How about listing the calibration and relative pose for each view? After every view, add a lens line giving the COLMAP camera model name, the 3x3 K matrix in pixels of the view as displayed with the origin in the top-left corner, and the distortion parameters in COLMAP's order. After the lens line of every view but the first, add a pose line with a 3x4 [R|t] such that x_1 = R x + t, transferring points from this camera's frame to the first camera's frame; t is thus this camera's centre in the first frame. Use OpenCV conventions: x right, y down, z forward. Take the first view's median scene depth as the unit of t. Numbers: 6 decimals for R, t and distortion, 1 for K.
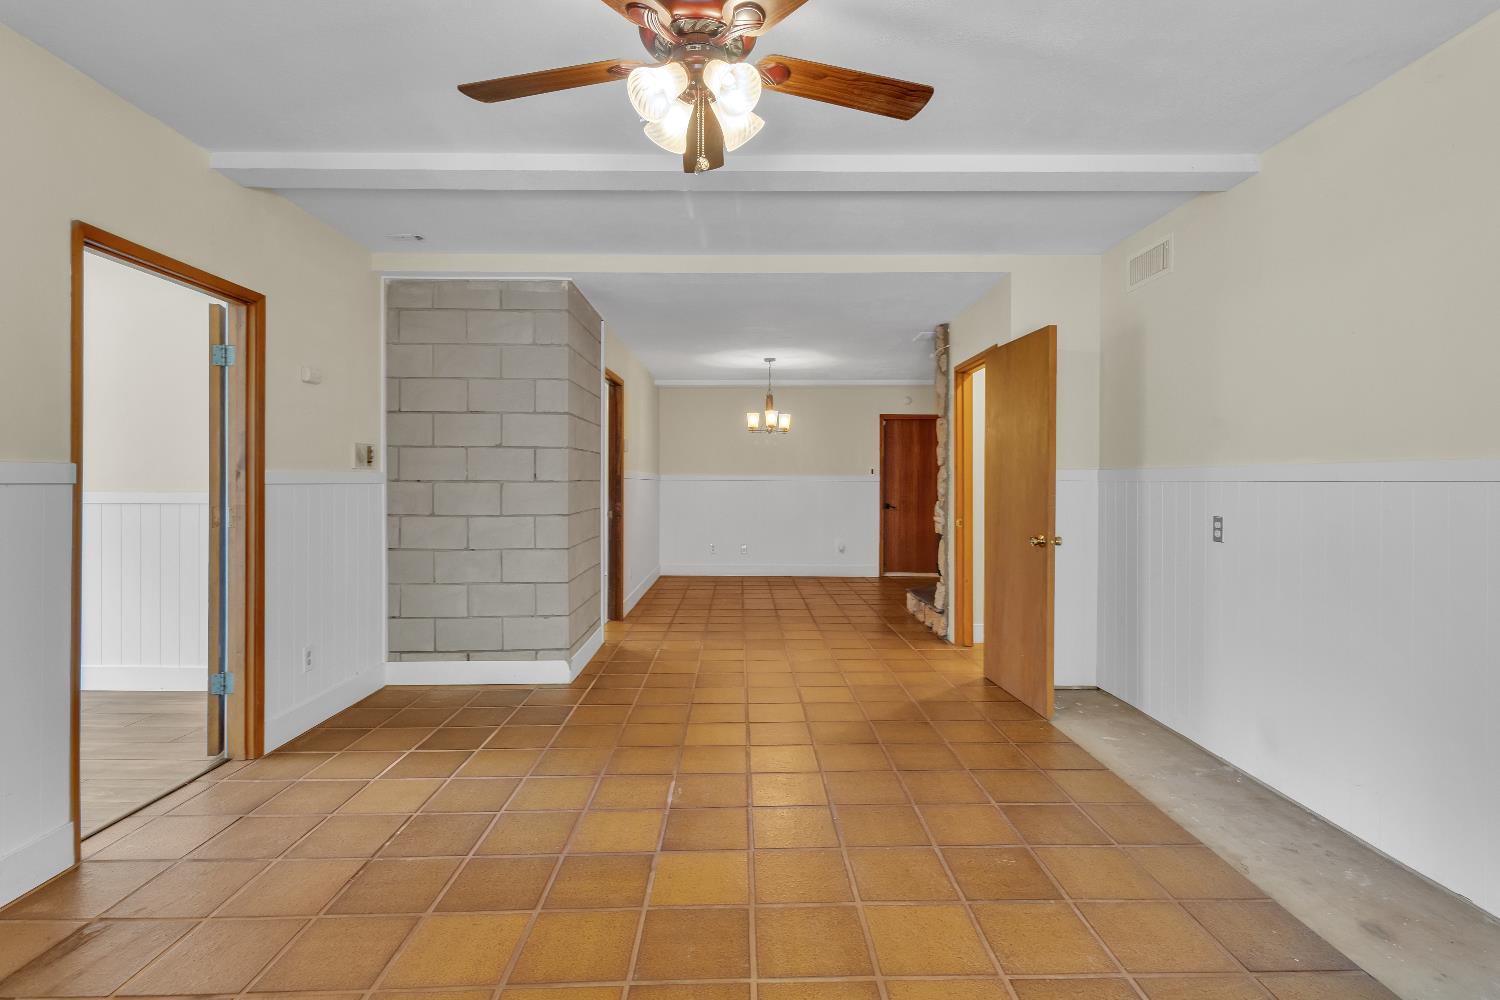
lens RADIAL K [[711.1, 0, 751.1], [0, 711.1, 481.1], [0, 0, 1]] dist [0.000963, -0.000484]
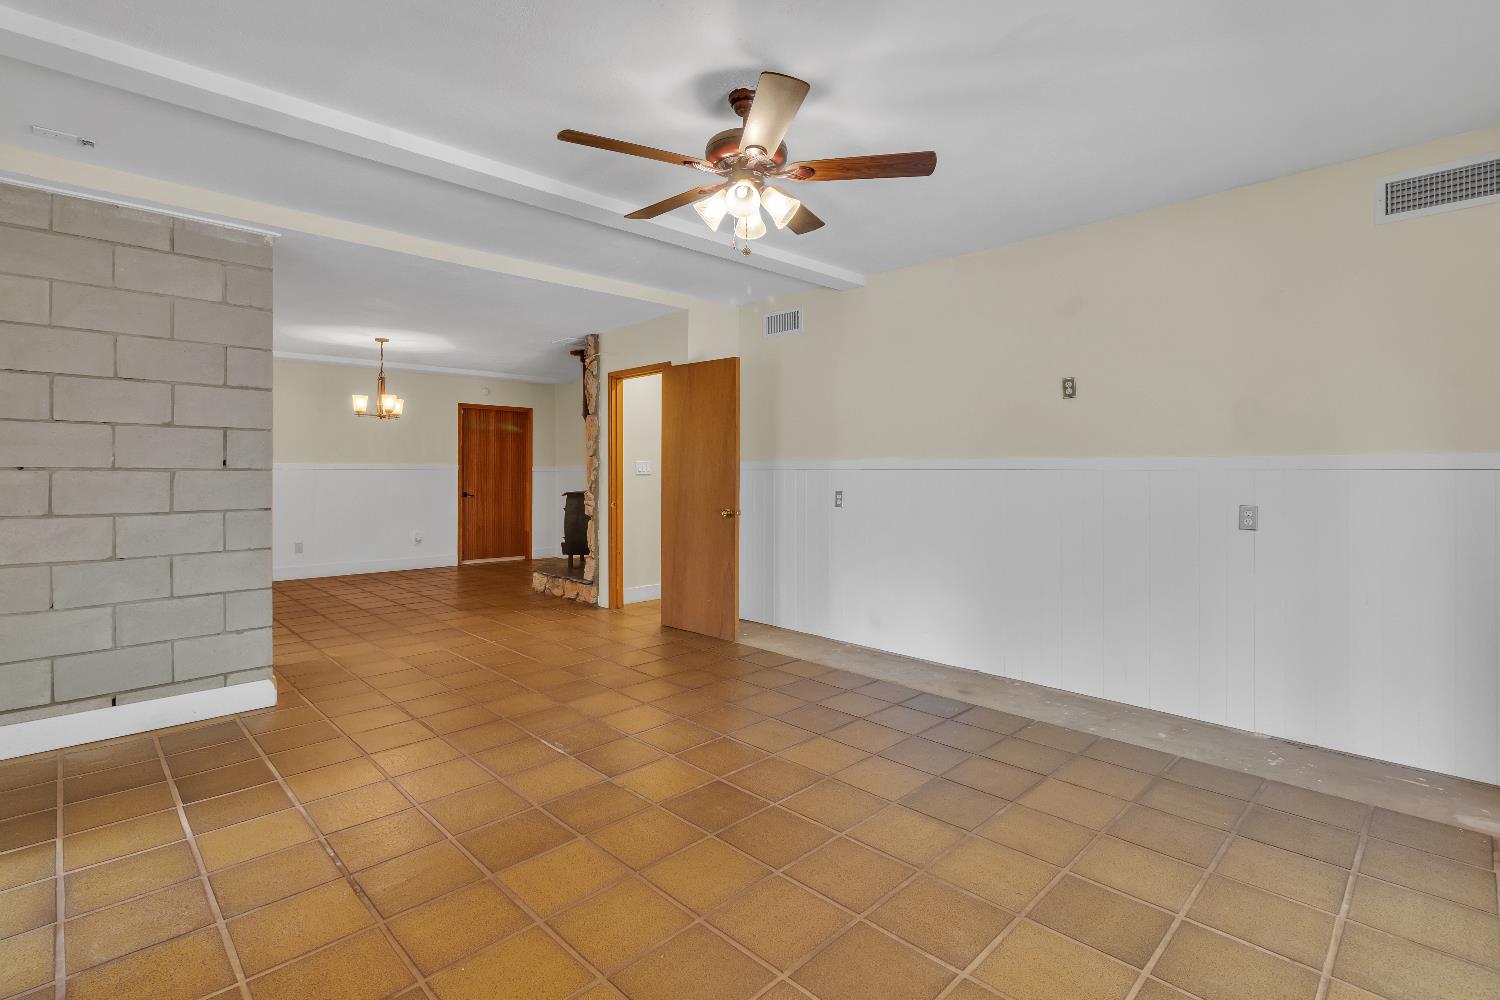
lens RADIAL K [[709.1, 0, 753.8], [0, 709.1, 461.9], [0, 0, 1]] dist [0.003759, -0.000130]
pose [[0.723417, 0.008086, 0.690364, -0.428927], [0.000198, 0.999929, -0.011919, 0.001750], [-0.690411, 0.008759, 0.723364, -0.019900]]
